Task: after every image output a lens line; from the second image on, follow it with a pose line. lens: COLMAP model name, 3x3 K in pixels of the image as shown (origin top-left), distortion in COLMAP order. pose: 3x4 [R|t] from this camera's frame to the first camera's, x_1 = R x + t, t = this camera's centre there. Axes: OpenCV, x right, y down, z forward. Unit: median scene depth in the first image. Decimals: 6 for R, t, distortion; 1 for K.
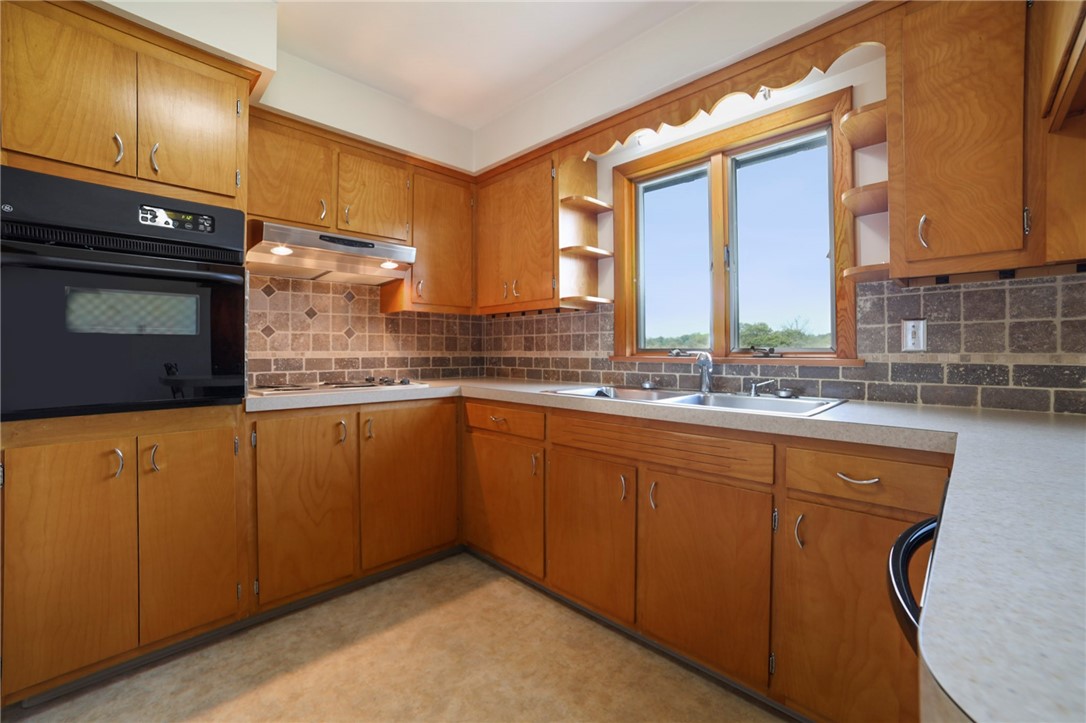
lens RADIAL K [[455.1, 0, 543.2], [0, 455.1, 353.0], [0, 0, 1]] dist [-0.047027, 0.003145]
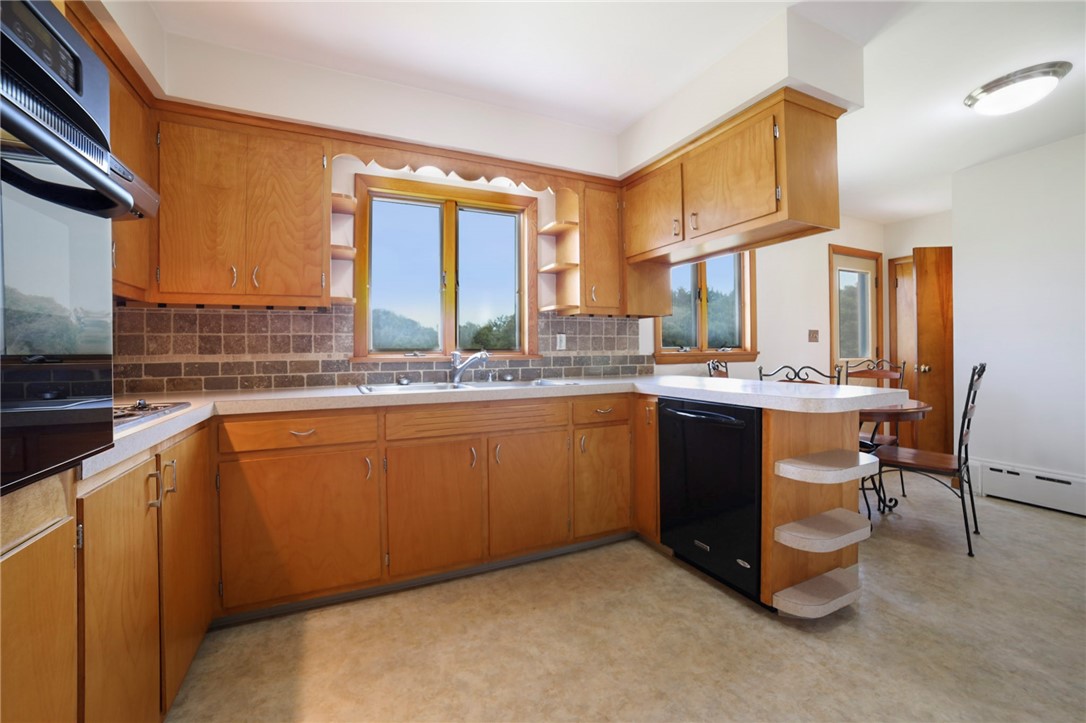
lens RADIAL K [[455.1, 0, 544.8], [0, 455.1, 357.4], [0, 0, 1]] dist [-0.047027, 0.003145]
pose [[0.326689, -0.018046, 0.944960, -0.823667], [0.016167, 0.999778, 0.013503, -0.000389], [-0.944994, 0.010866, 0.326908, 0.320573]]
